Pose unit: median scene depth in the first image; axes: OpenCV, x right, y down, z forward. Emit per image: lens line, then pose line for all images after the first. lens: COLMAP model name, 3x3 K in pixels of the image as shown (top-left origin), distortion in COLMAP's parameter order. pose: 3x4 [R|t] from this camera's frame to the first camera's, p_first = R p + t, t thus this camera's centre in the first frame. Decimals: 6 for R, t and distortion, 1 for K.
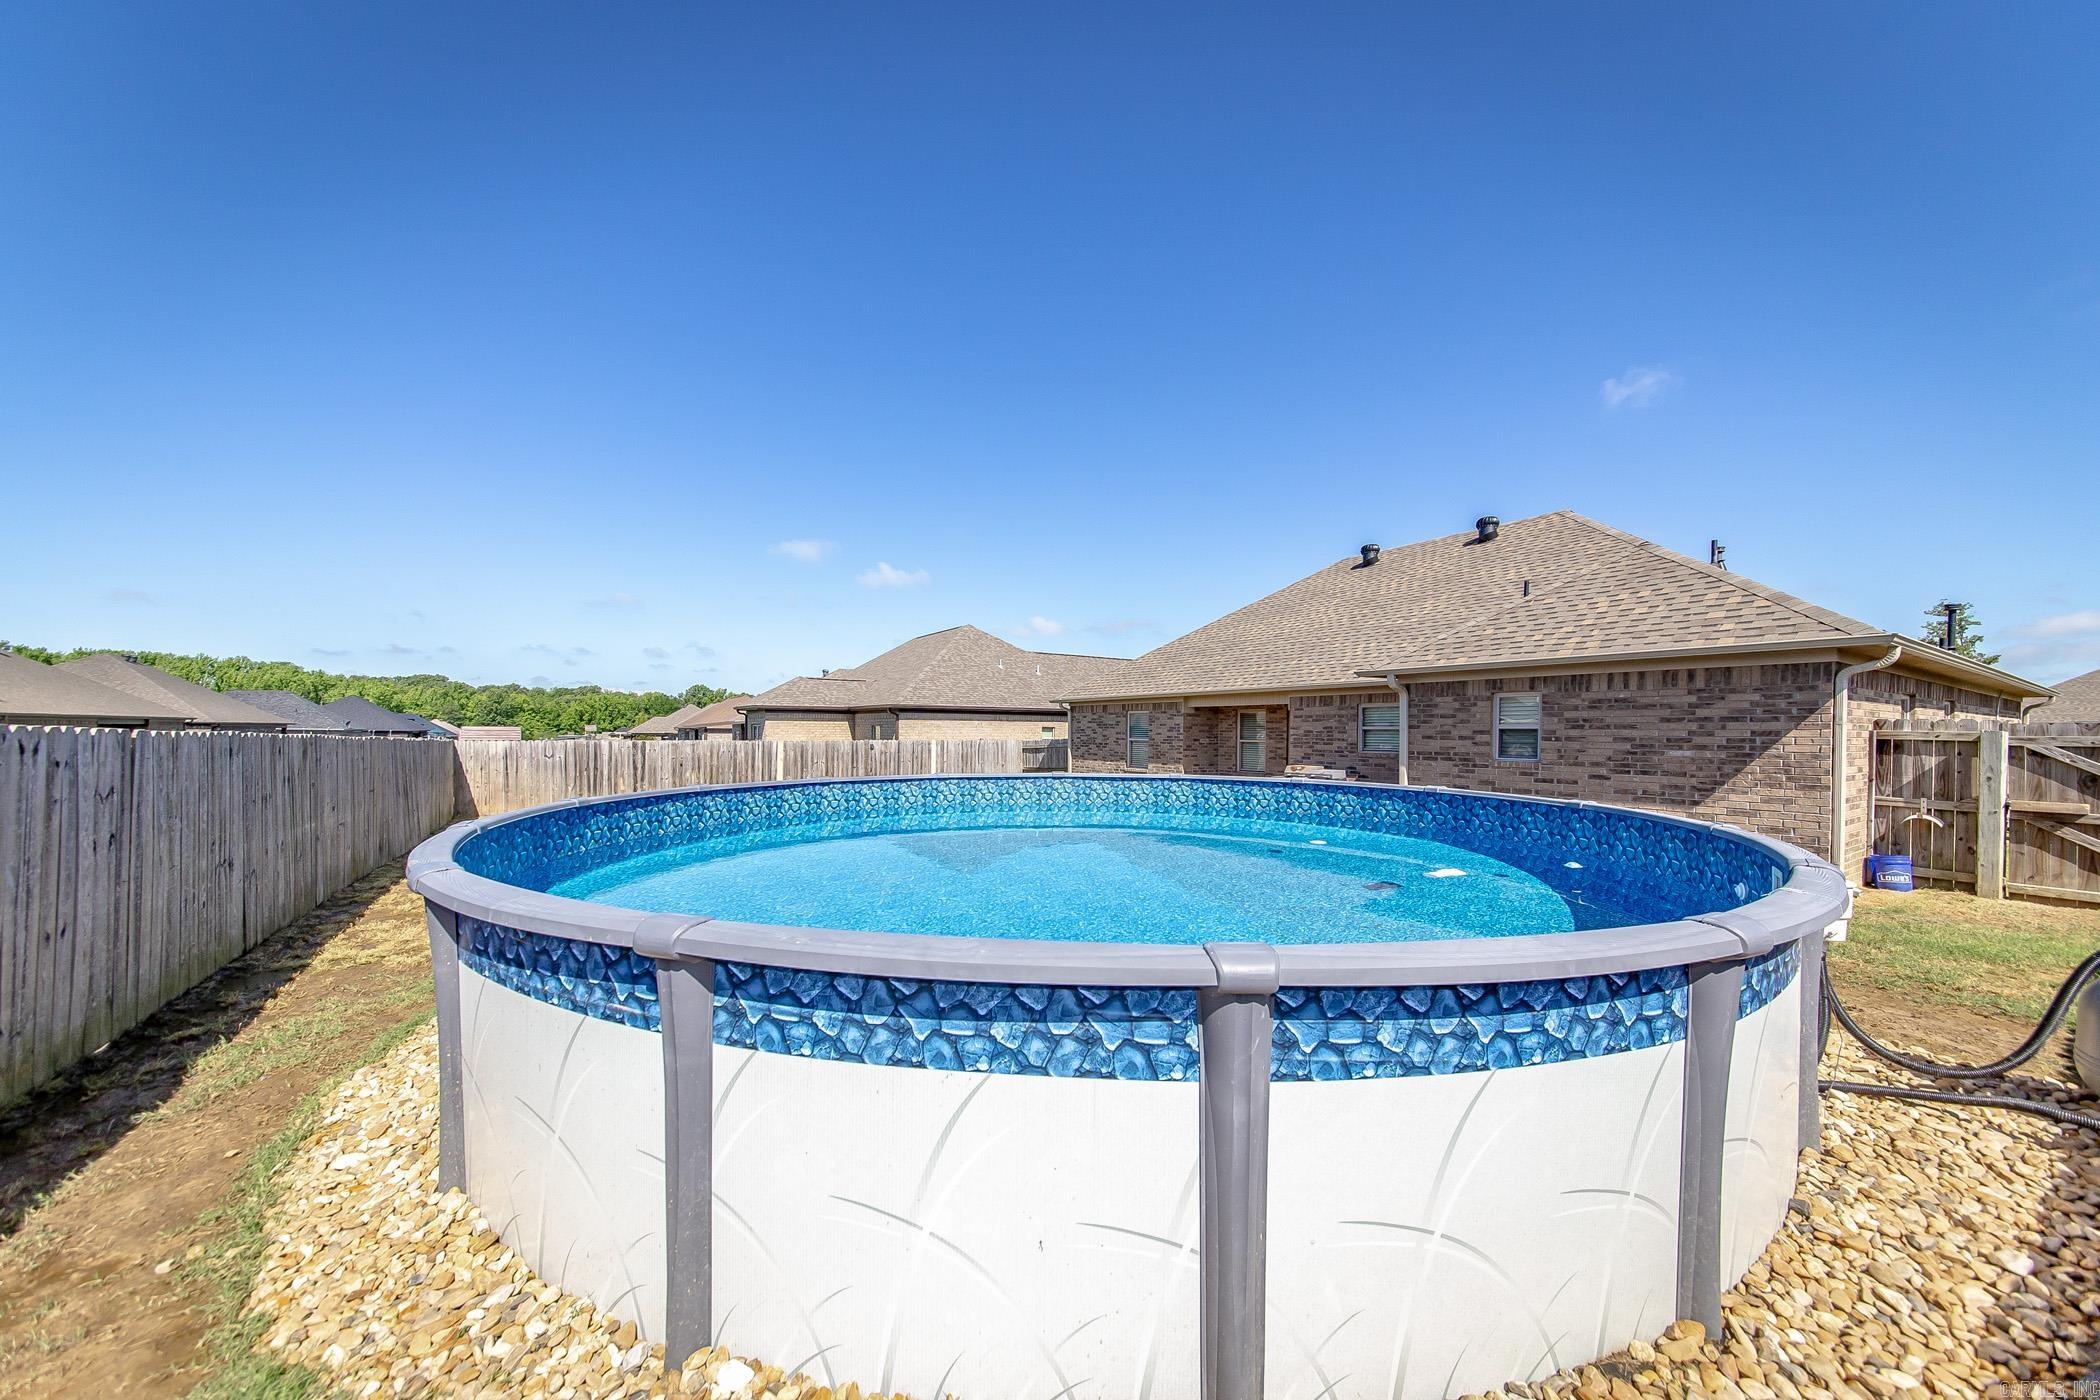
lens RADIAL K [[747.2, 0, 1042.5], [0, 747.2, 720.4], [0, 0, 1]] dist [-0.001774, 0.000738]
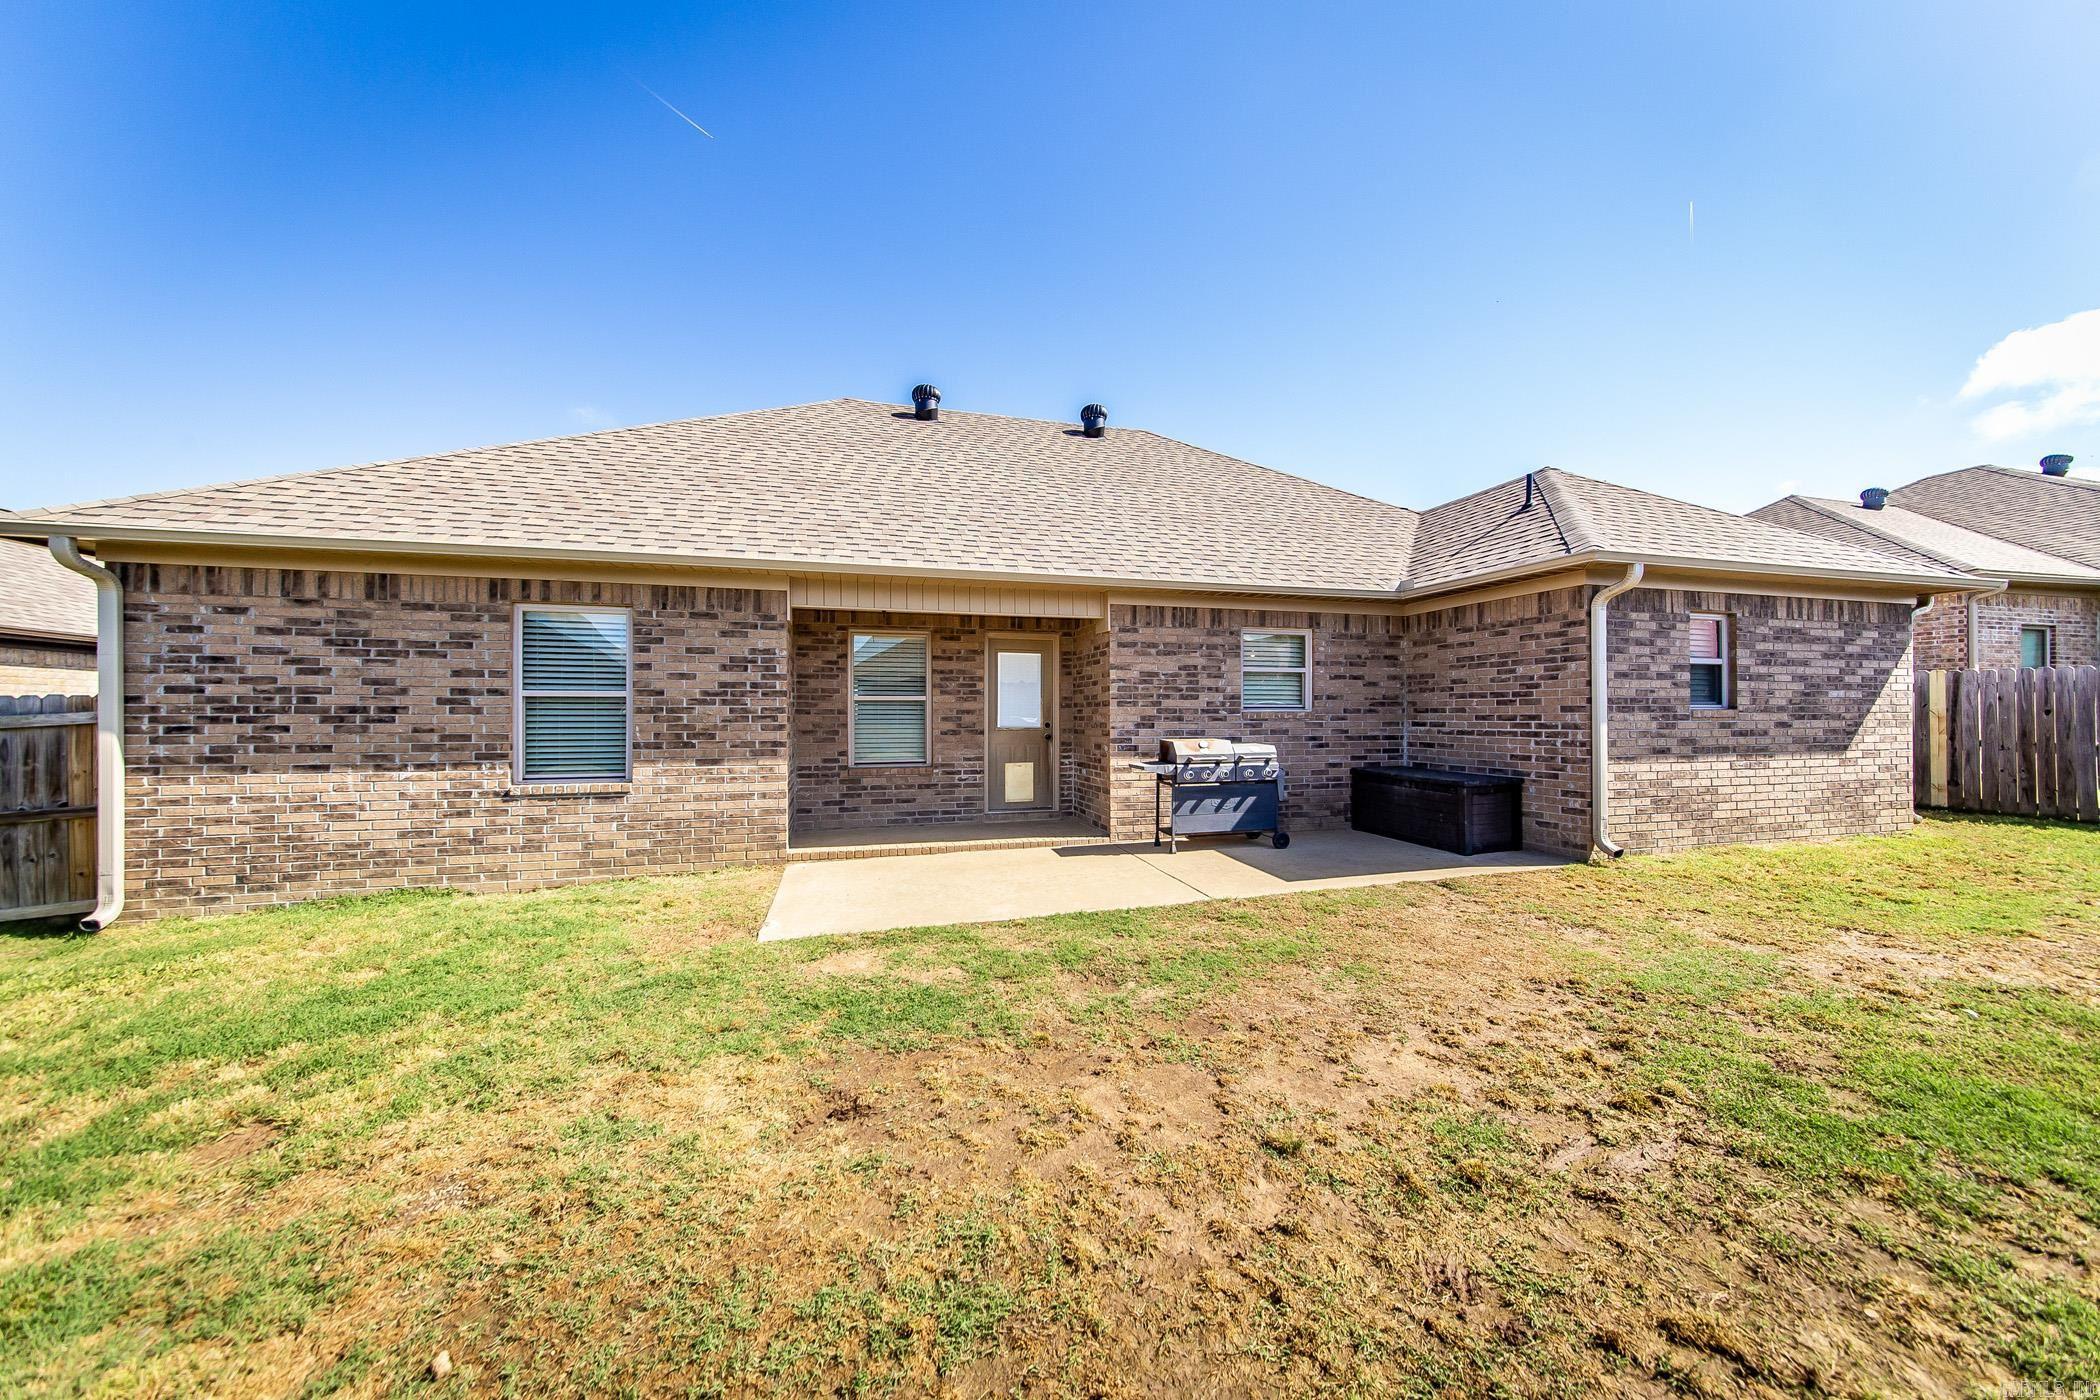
lens RADIAL K [[747.2, 0, 1056.8], [0, 747.2, 708.0], [0, 0, 1]] dist [-0.001774, 0.000738]
pose [[0.297524, 0.001127, 0.954714, -0.153520], [-0.008917, 0.999959, 0.001599, 0.037663], [-0.954673, -0.008989, 0.297522, 0.898911]]
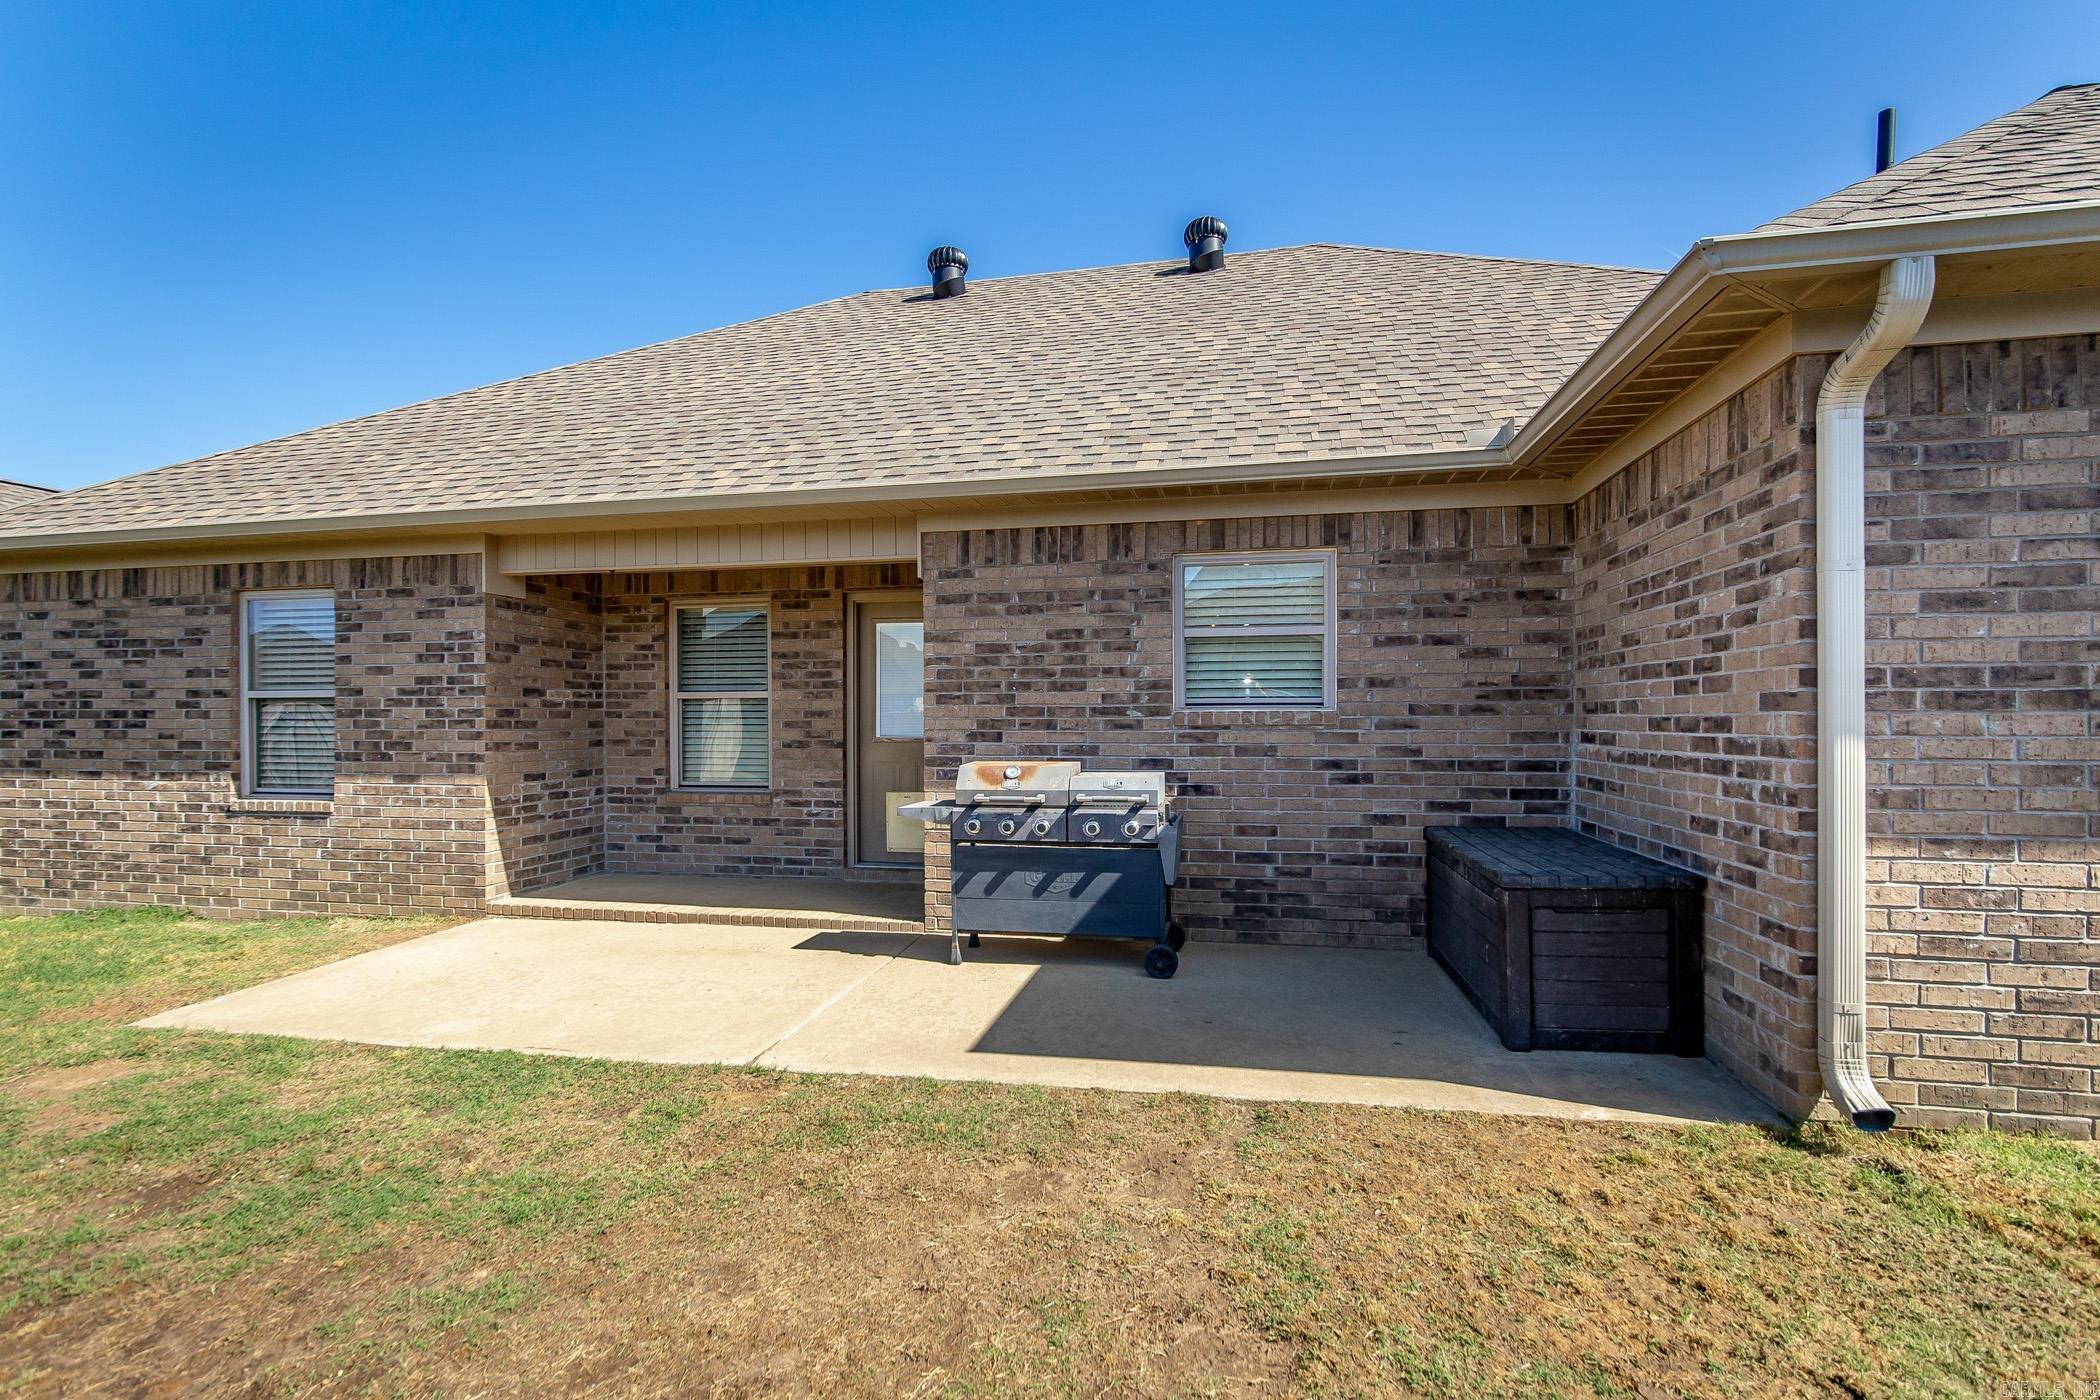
lens RADIAL K [[982.5, 0, 1043.1], [0, 982.5, 717.7], [0, 0, 1]] dist [-0.004758, 0.001673]
pose [[0.715593, -0.008869, 0.698461, 0.095290], [-0.001238, 0.999902, 0.013965, 0.037012], [-0.698516, -0.010858, 0.715512, 0.698499]]
